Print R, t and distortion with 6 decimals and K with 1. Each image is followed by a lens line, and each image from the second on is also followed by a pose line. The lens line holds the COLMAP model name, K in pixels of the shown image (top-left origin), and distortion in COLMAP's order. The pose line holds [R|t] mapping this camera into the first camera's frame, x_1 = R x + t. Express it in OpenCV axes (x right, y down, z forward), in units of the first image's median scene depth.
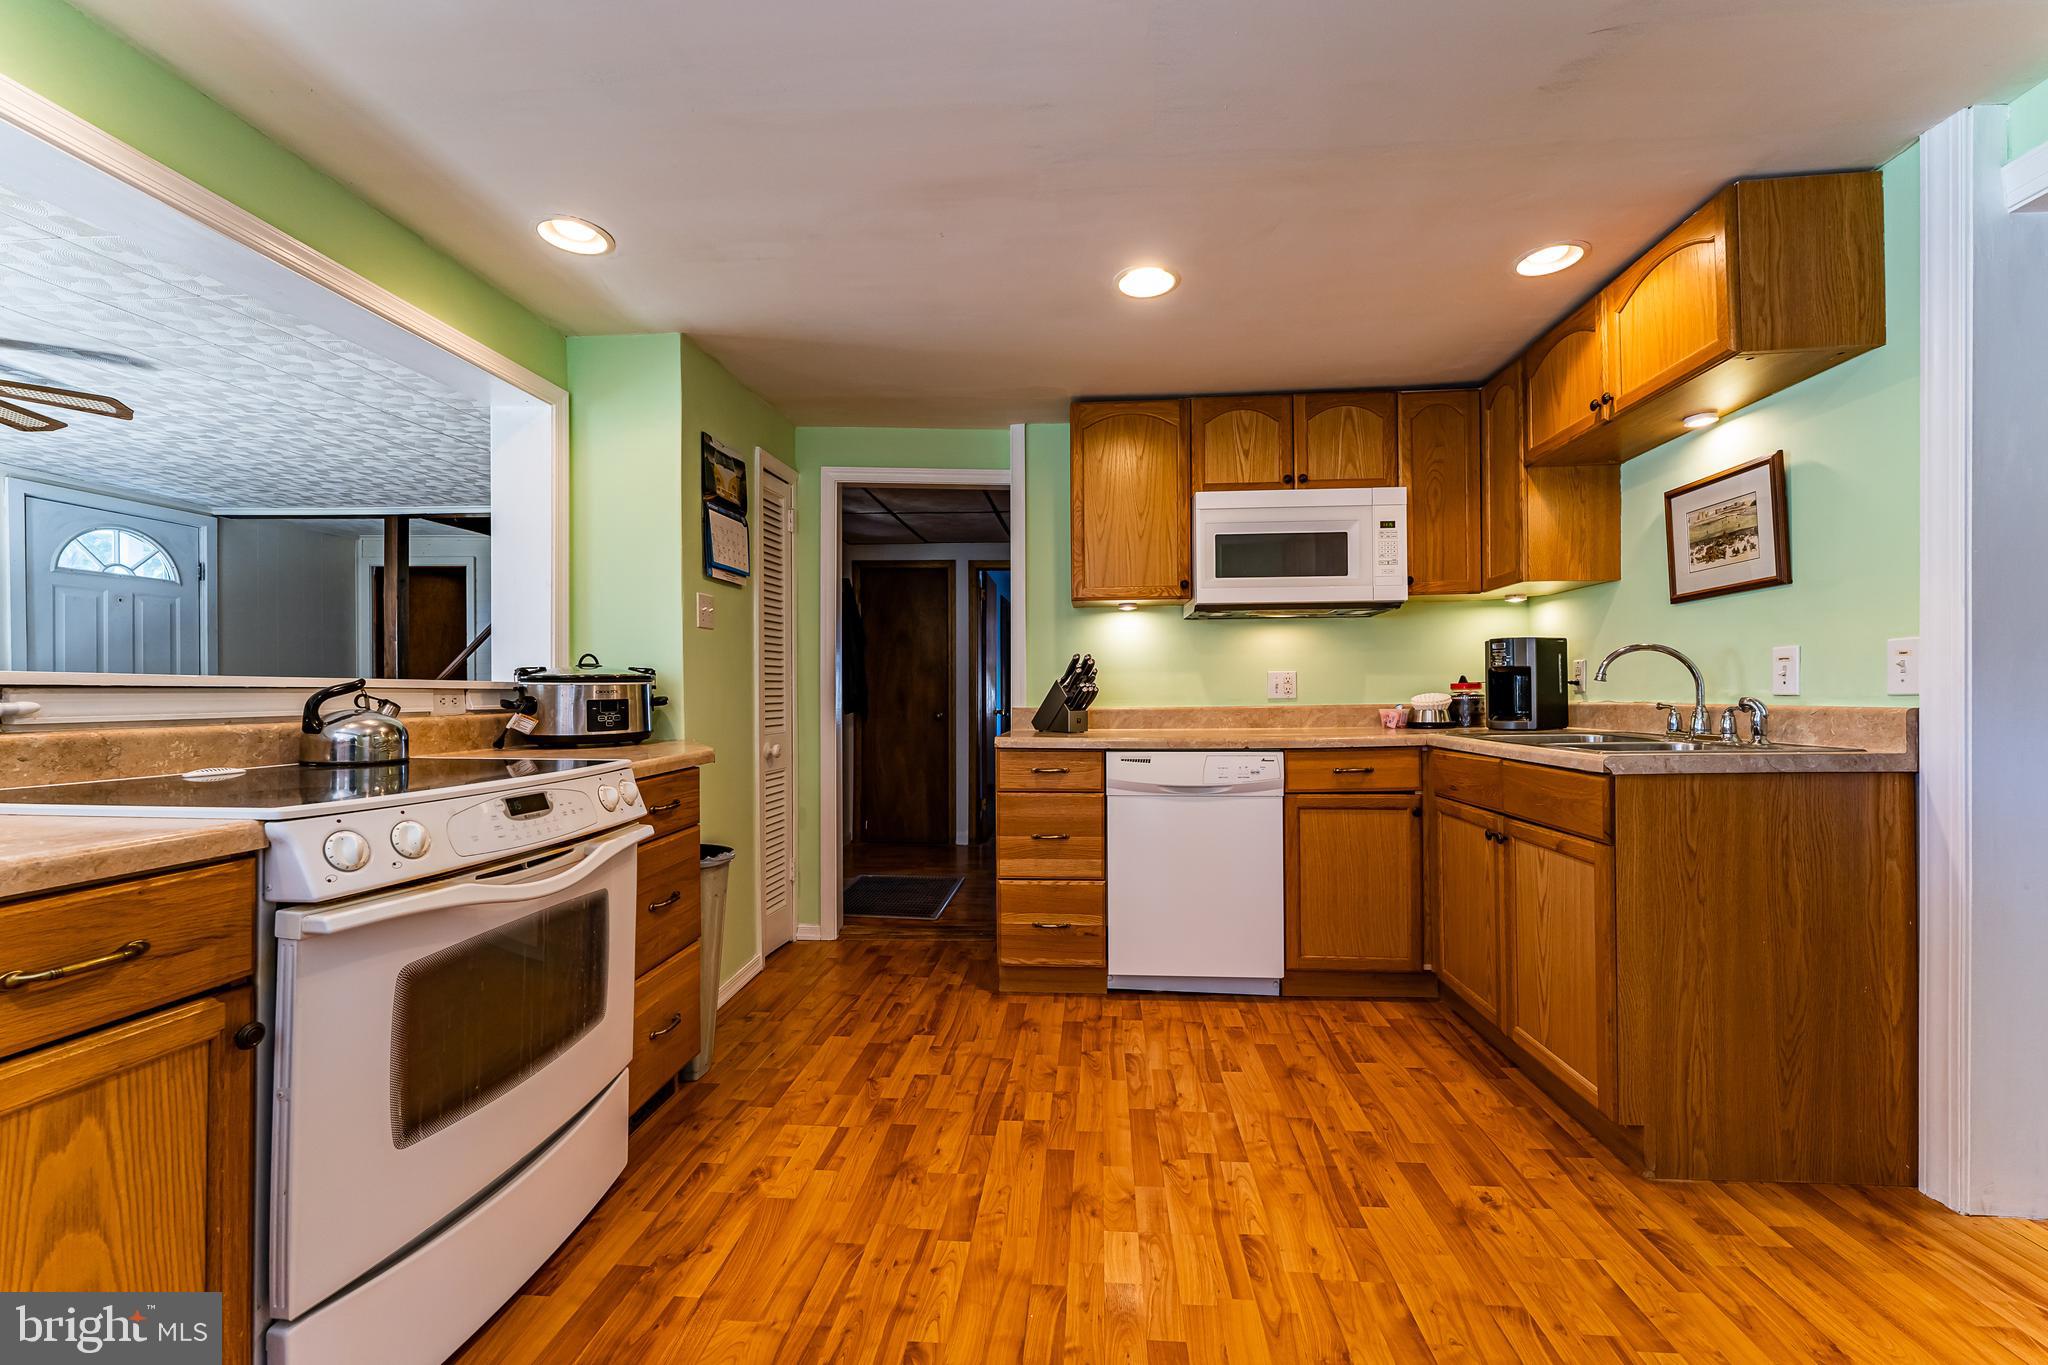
lens RADIAL K [[830.8, 0, 1039.8], [0, 830.8, 694.7], [0, 0, 1]] dist [0.000753, -0.000155]
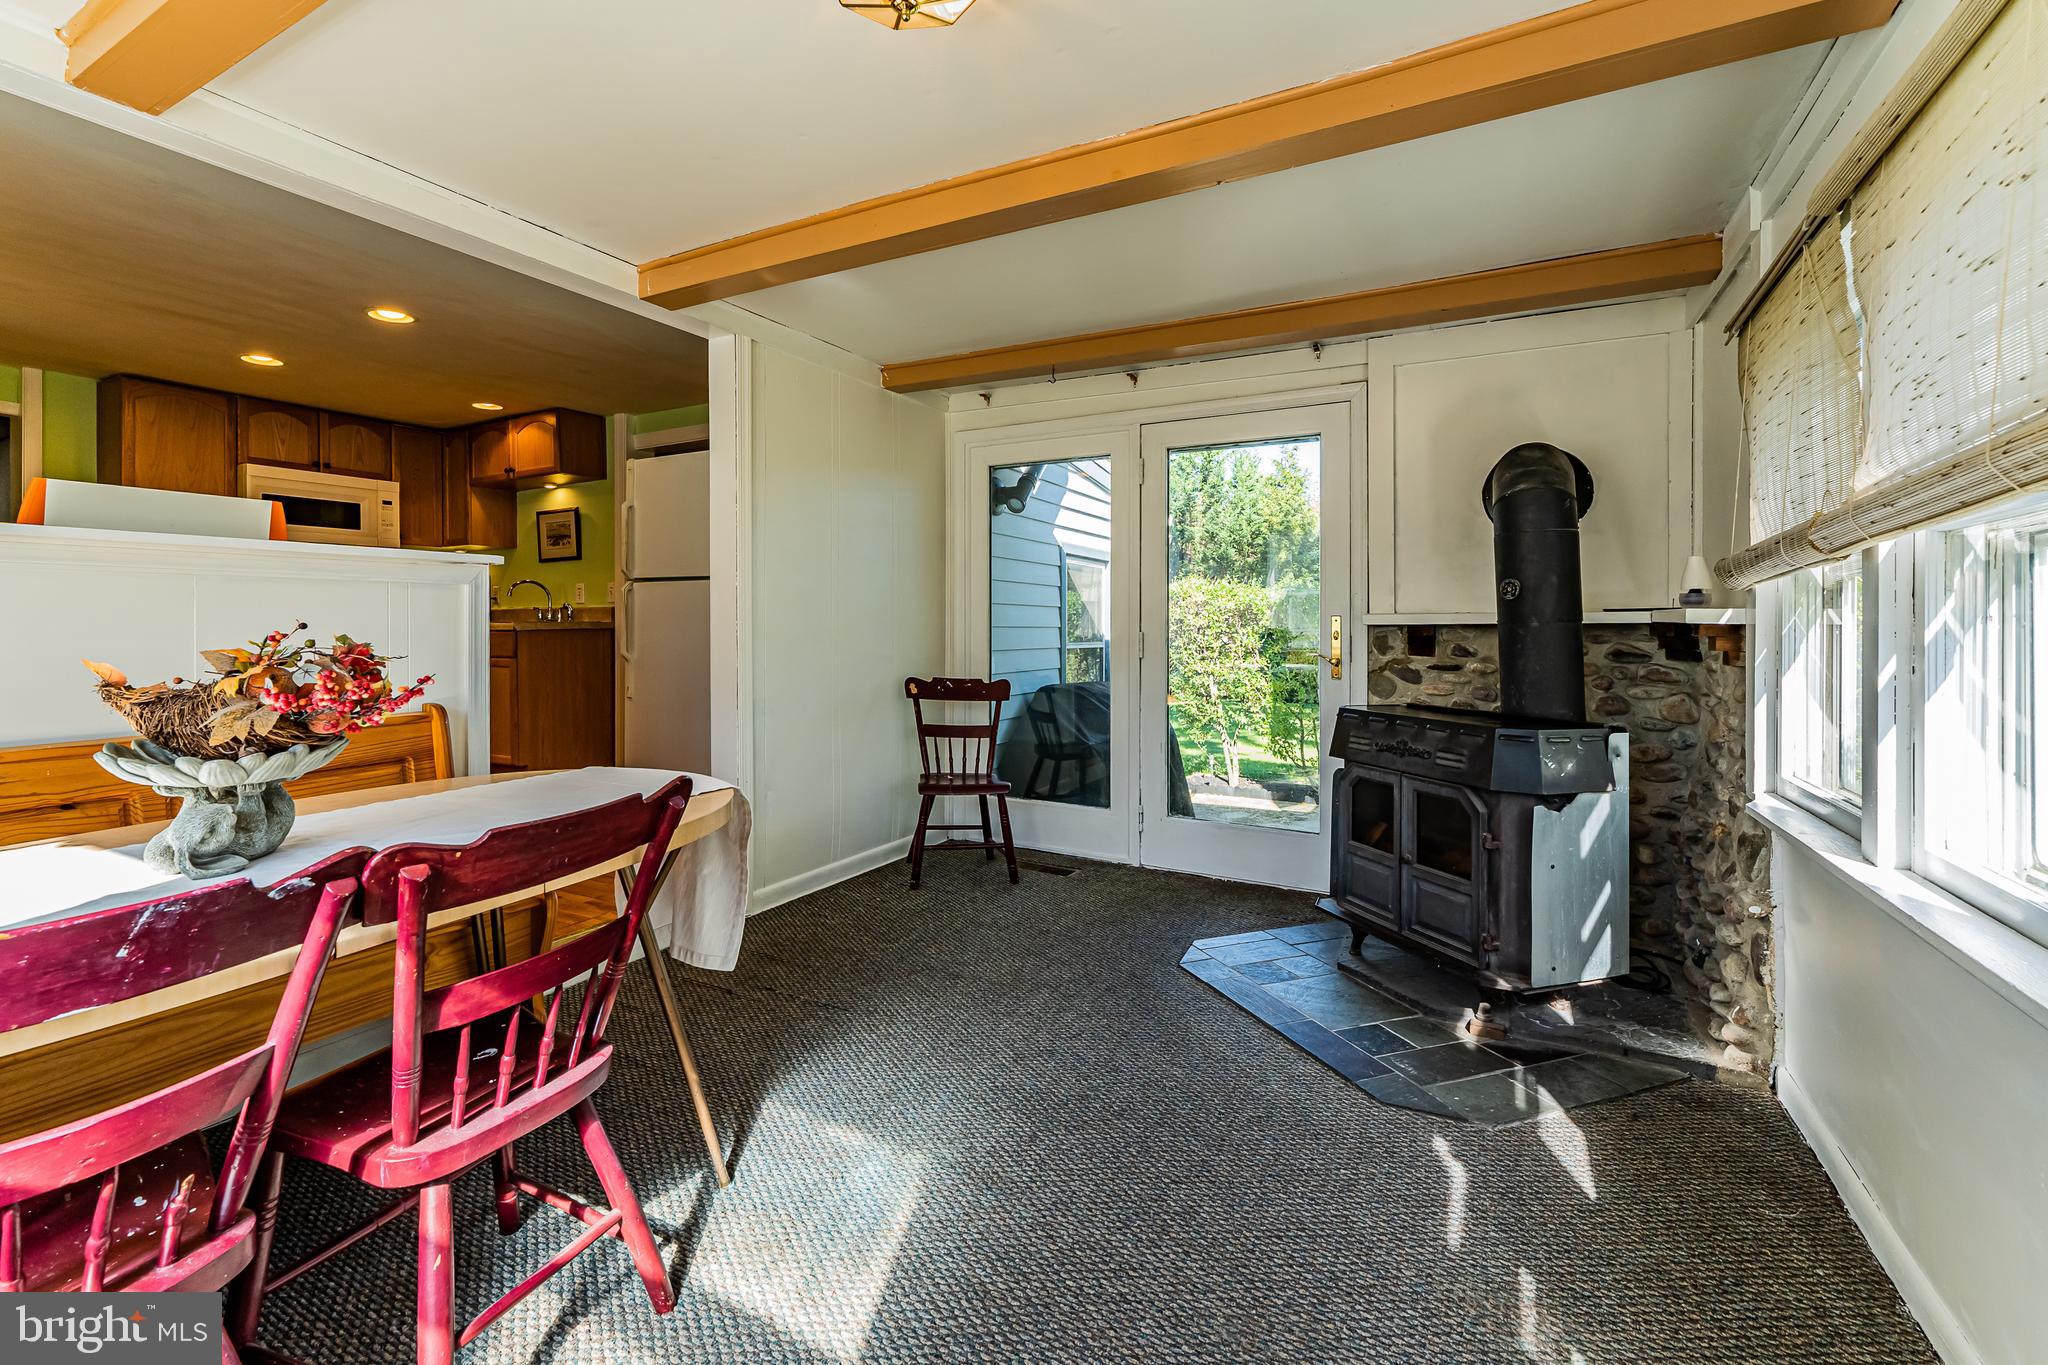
lens RADIAL K [[849.7, 0, 1027.0], [0, 849.7, 629.6], [0, 0, 1]] dist [0.001128, 0.000073]
pose [[0.402013, -0.003405, 0.915628, -0.865718], [0.002522, 0.999993, 0.002612, 0.073281], [-0.915631, 0.001259, 0.402019, -1.201624]]
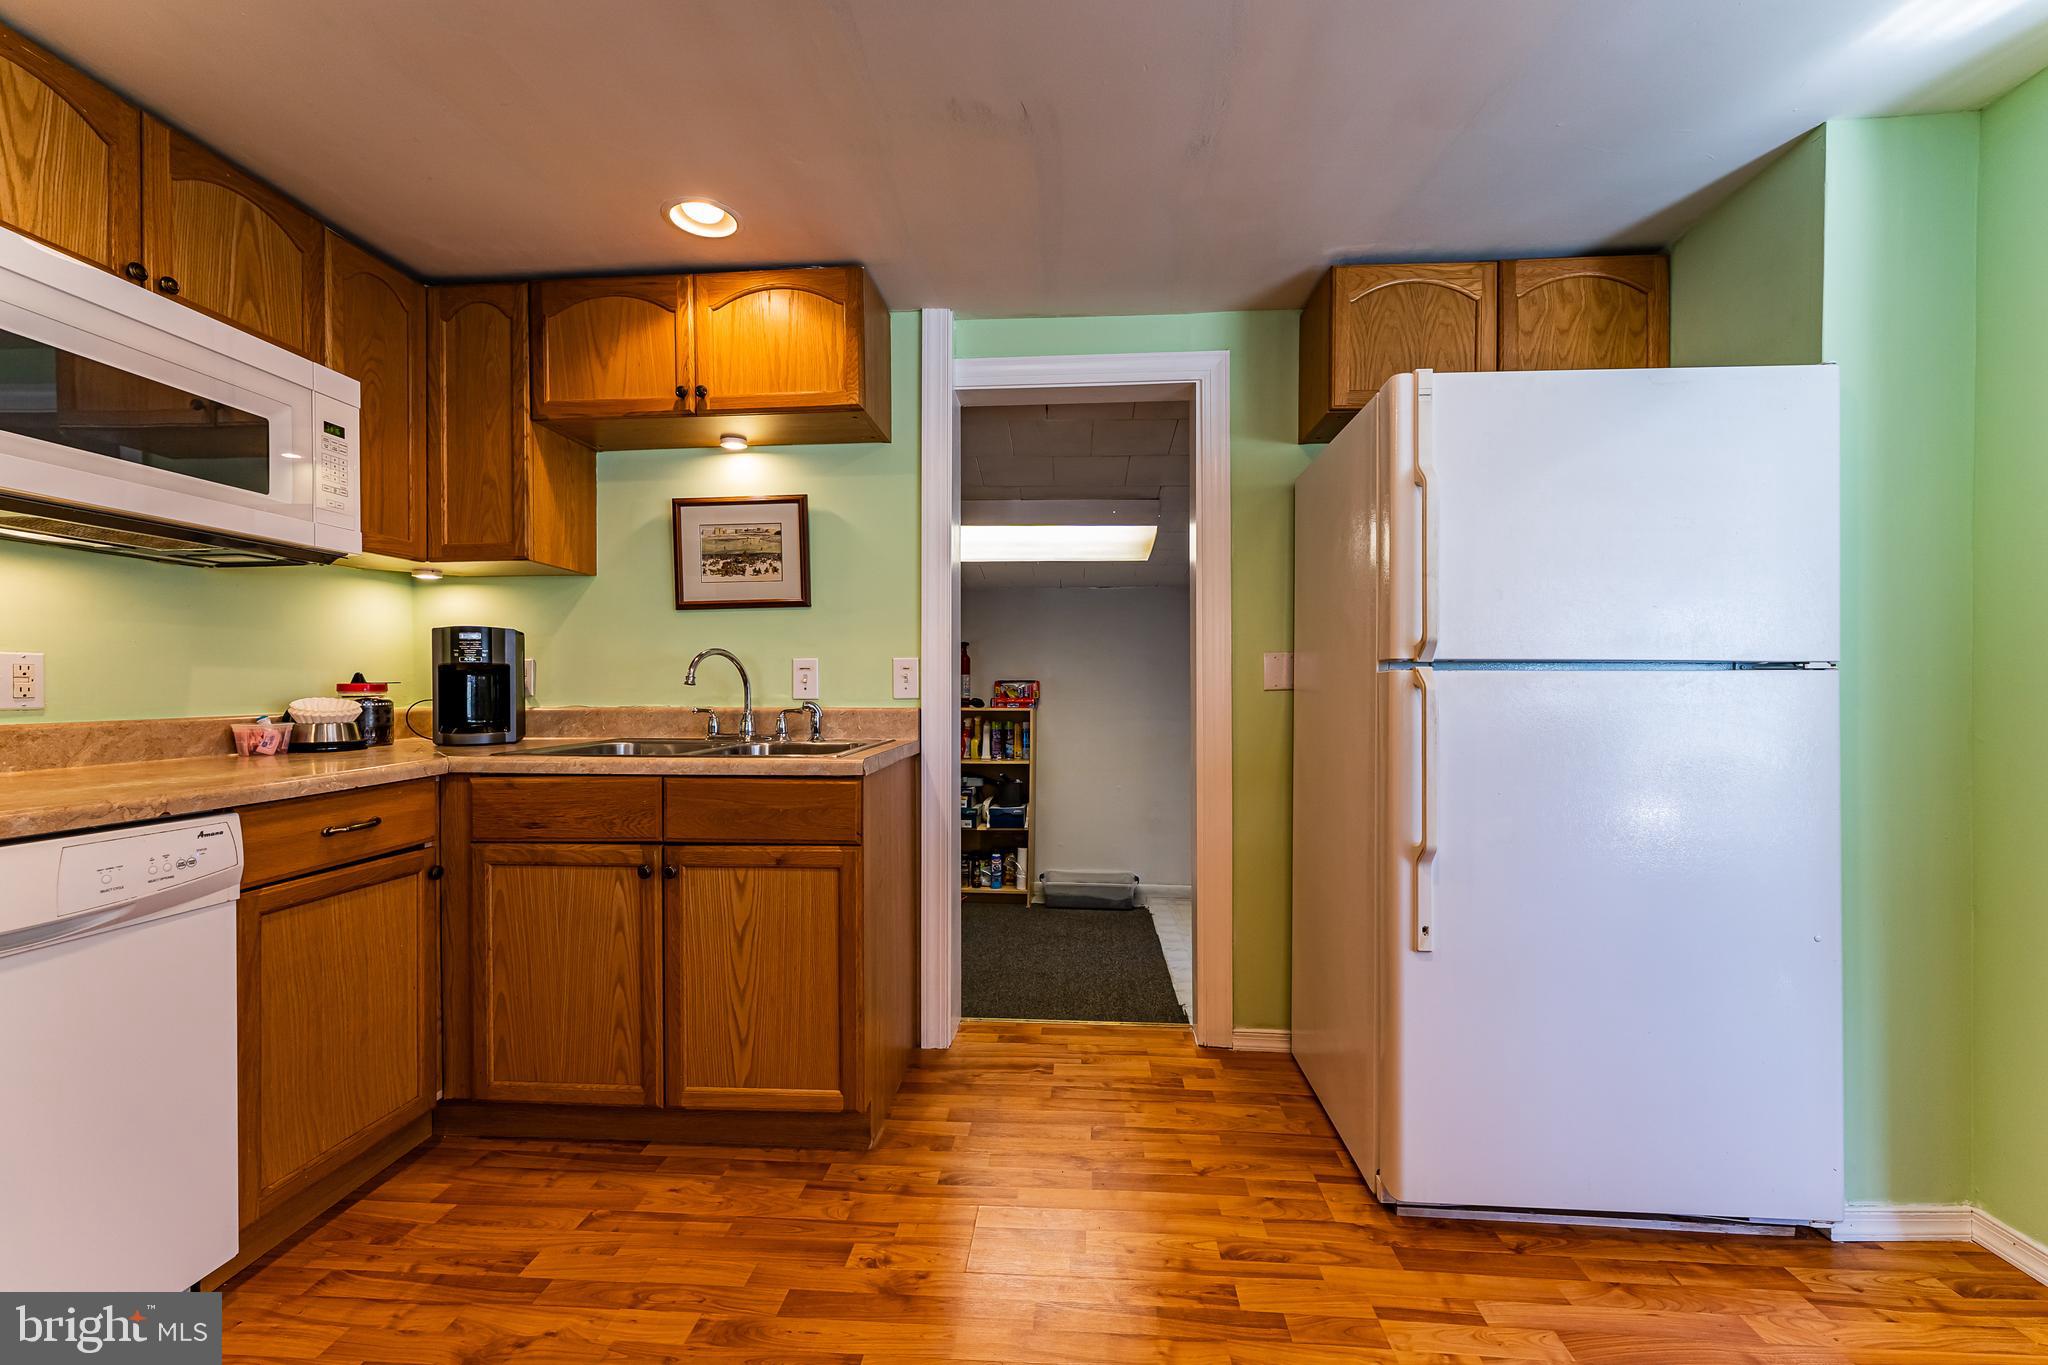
lens RADIAL K [[825.9, 0, 1019.2], [0, 825.9, 687.8], [0, 0, 1]] dist [0.000772, 0.000059]
pose [[-0.001327, 0.010126, 0.999948, -0.271042], [0.002286, 0.999946, -0.010123, -0.002763], [-0.999997, 0.002273, -0.001350, 0.634722]]
